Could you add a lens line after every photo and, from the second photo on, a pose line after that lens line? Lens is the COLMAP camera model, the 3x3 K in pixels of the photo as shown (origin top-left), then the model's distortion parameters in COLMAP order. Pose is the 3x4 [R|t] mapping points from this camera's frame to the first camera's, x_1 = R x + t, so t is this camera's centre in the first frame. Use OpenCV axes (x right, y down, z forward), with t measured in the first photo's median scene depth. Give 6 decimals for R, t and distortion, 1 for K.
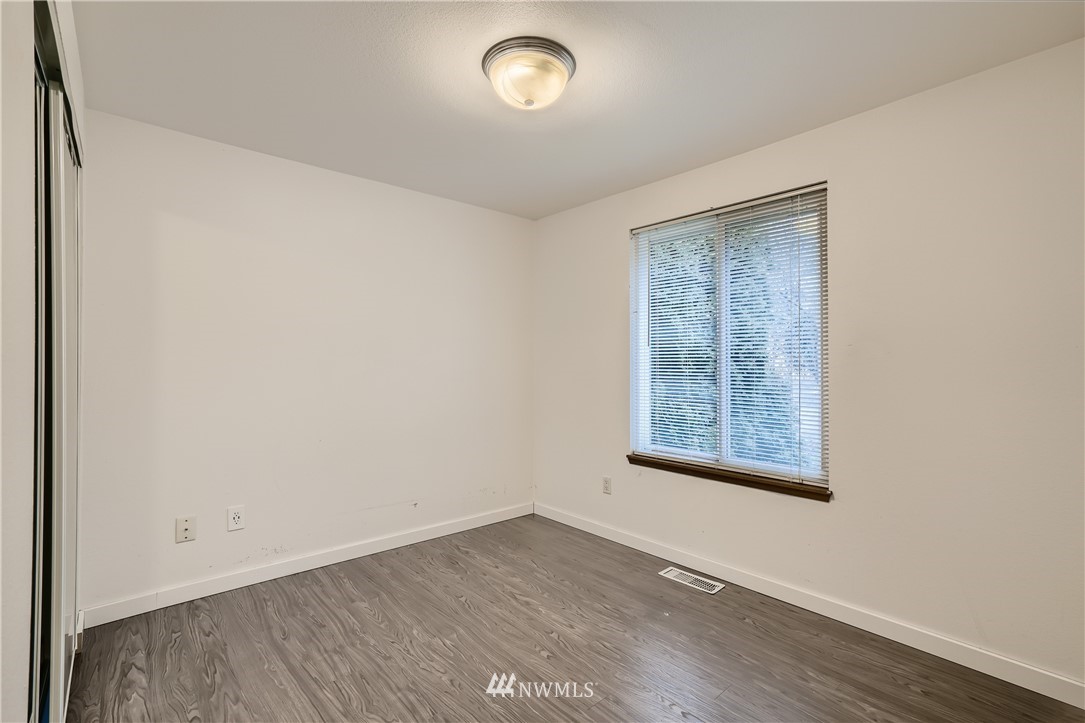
lens RADIAL K [[497.1, 0, 542.6], [0, 497.1, 364.1], [0, 0, 1]] dist [0.004623, 0.003009]
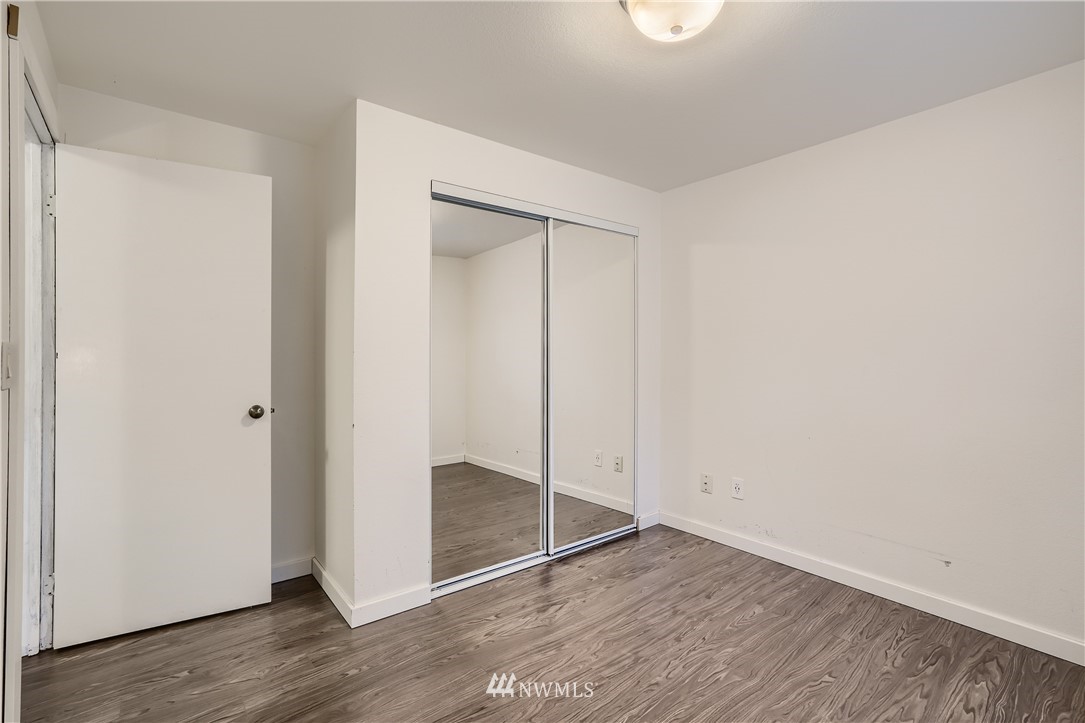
lens RADIAL K [[497.1, 0, 541.4], [0, 497.1, 355.4], [0, 0, 1]] dist [0.004623, 0.003009]
pose [[-0.053696, -0.003073, -0.998553, 0.616445], [-0.003307, 0.999990, -0.002899, 0.000625], [0.998552, 0.003146, -0.053705, 0.638340]]
